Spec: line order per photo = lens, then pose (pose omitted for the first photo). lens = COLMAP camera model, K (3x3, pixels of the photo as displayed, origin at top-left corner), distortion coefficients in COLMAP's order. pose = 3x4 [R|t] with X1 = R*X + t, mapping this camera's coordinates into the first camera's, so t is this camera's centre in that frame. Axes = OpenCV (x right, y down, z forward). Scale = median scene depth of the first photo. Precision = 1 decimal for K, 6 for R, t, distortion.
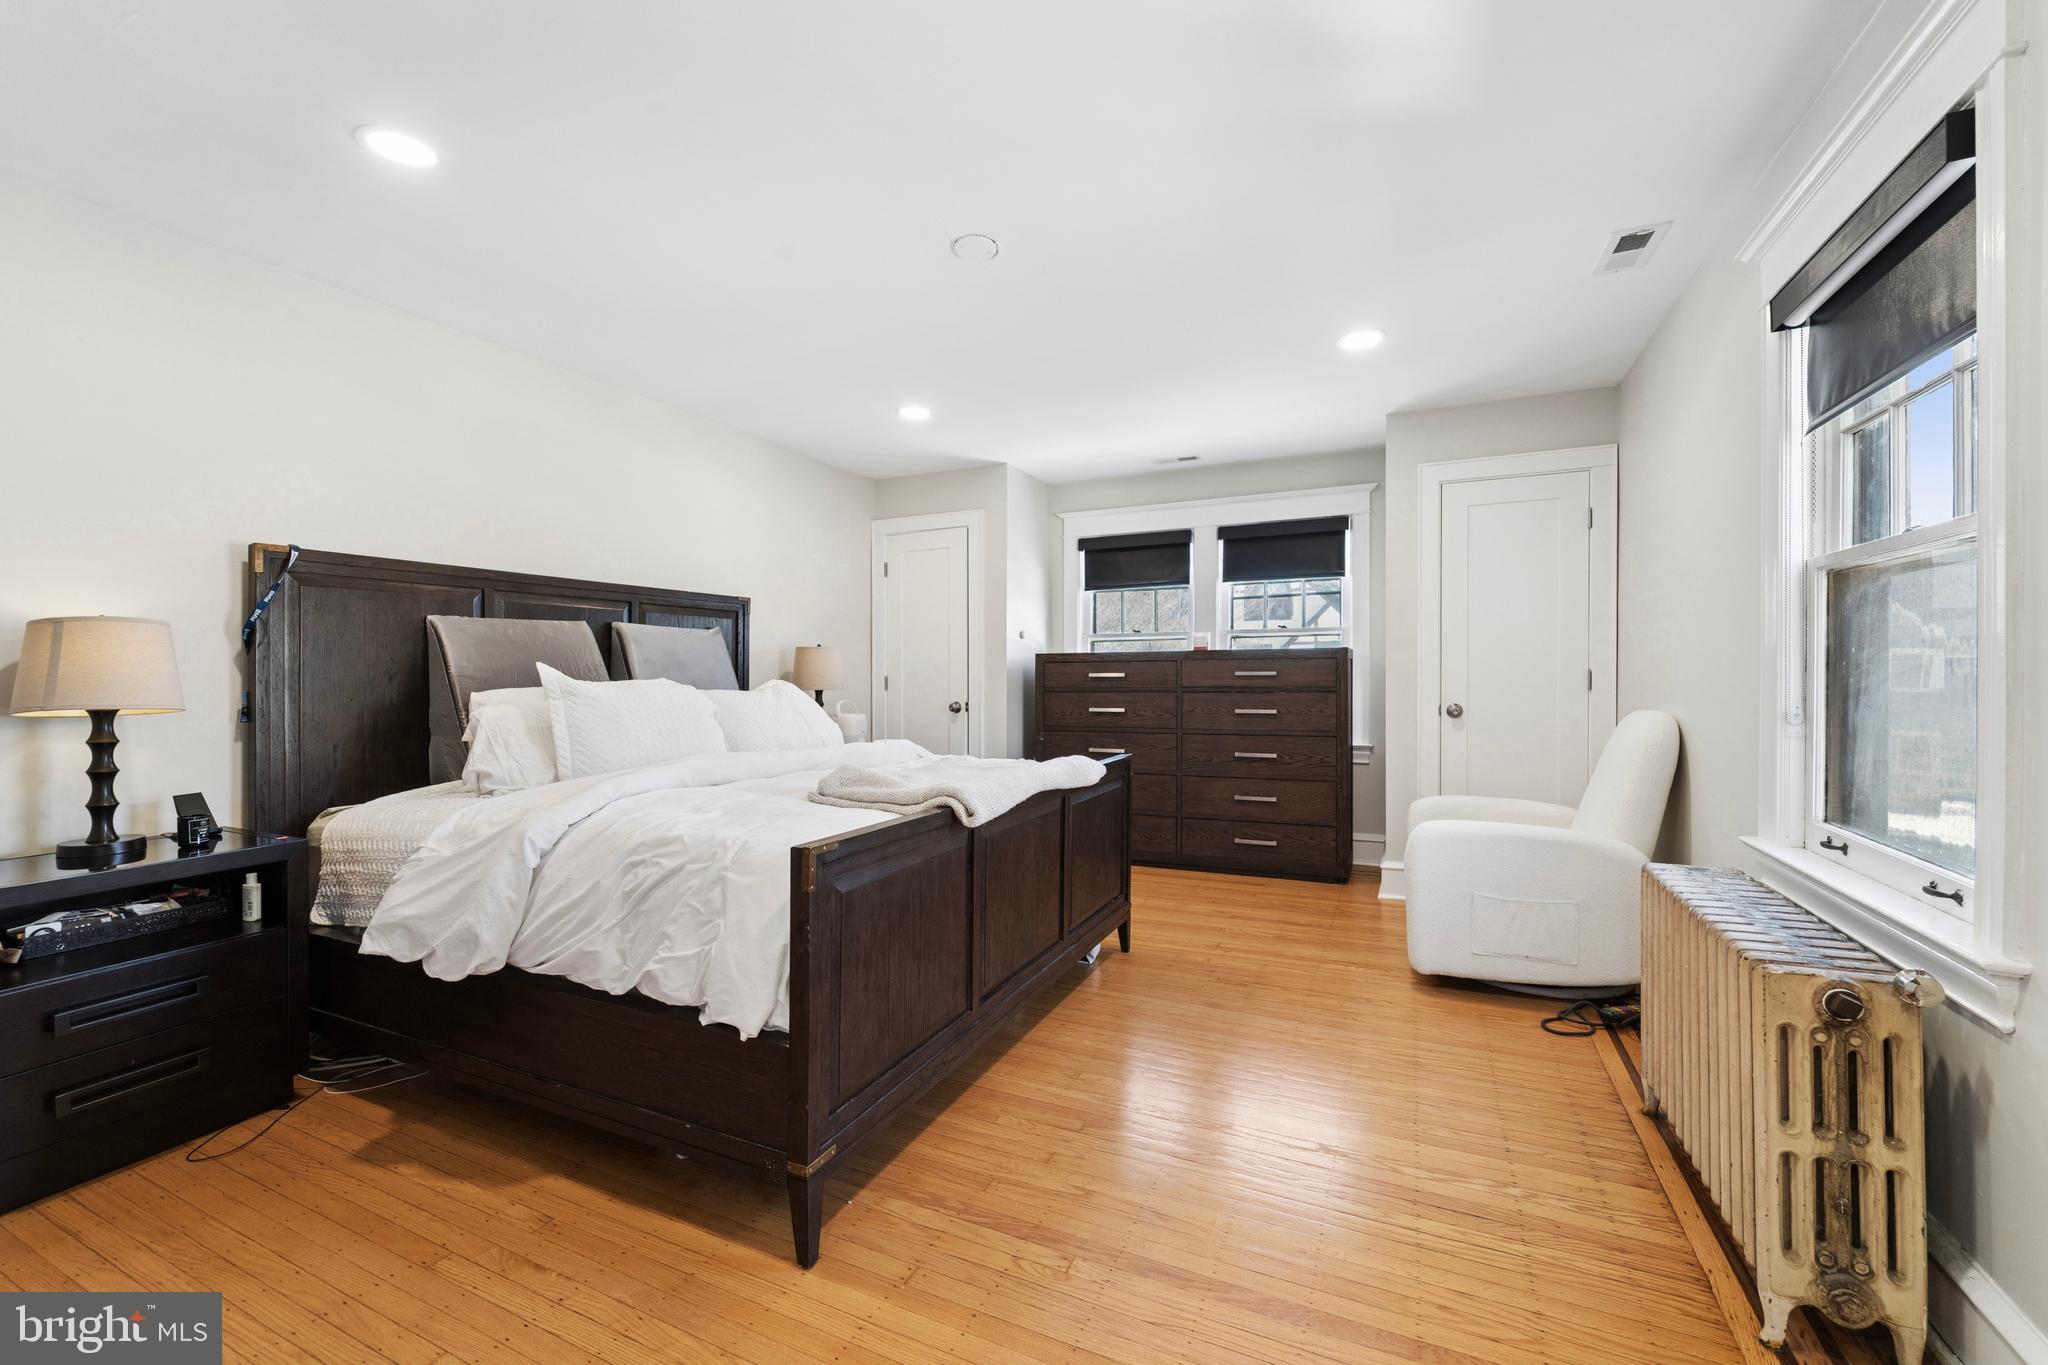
lens RADIAL K [[829.9, 0, 1024.1], [0, 829.9, 676.4], [0, 0, 1]] dist [-0.001896, -0.001275]
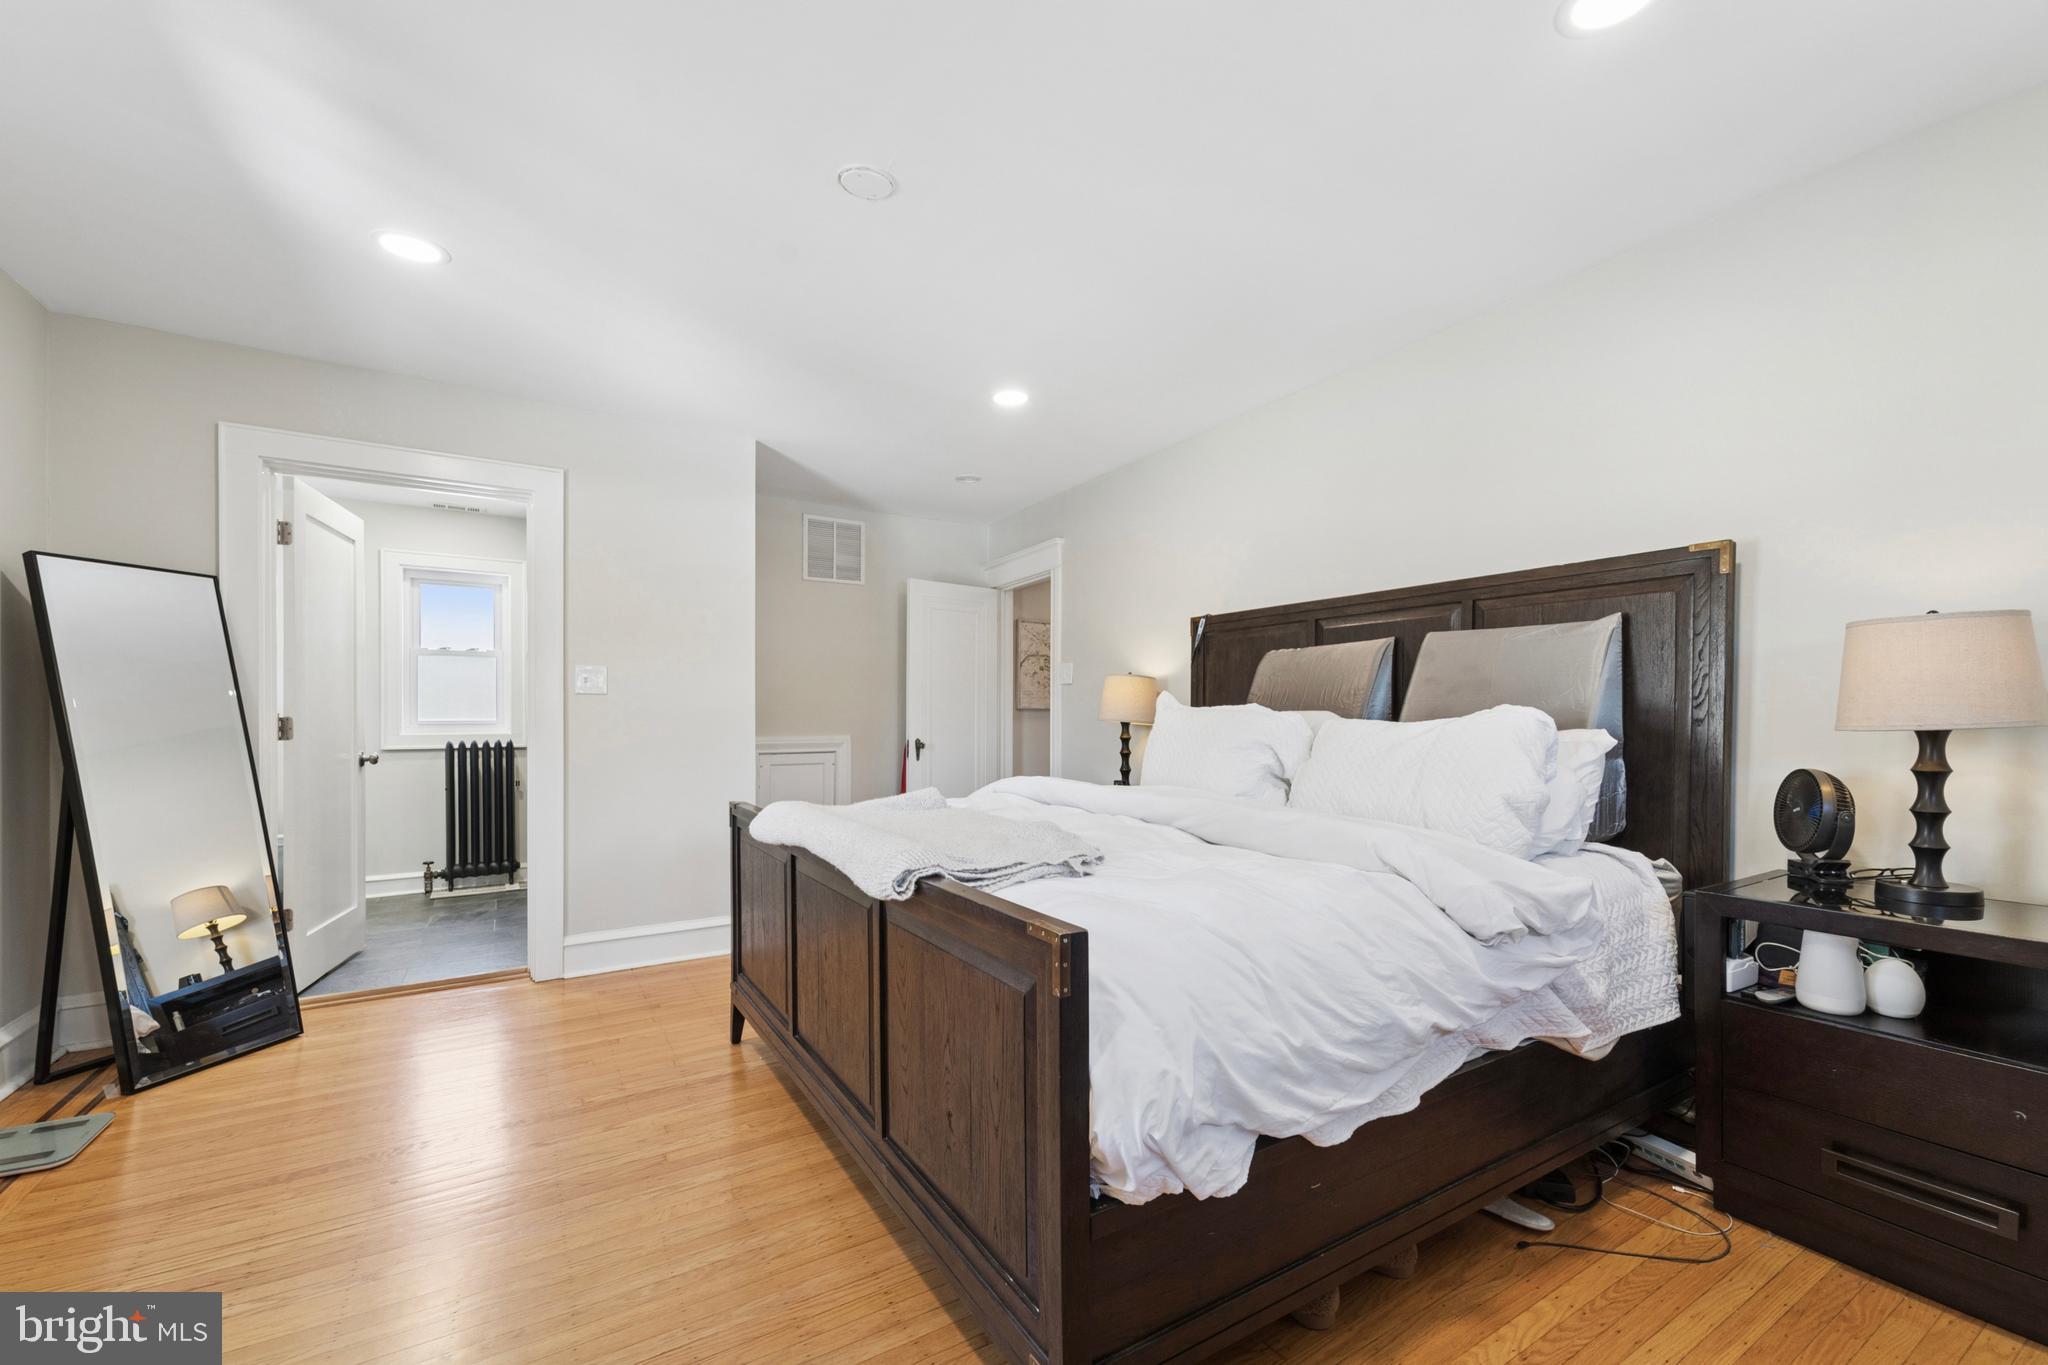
lens RADIAL K [[829.9, 0, 1015.8], [0, 829.9, 716.4], [0, 0, 1]] dist [-0.001896, -0.001275]
pose [[-0.553355, 0.010397, -0.832880, 0.387553], [0.003749, 0.999943, 0.009991, 0.004990], [0.832937, 0.002406, -0.553363, 1.113858]]
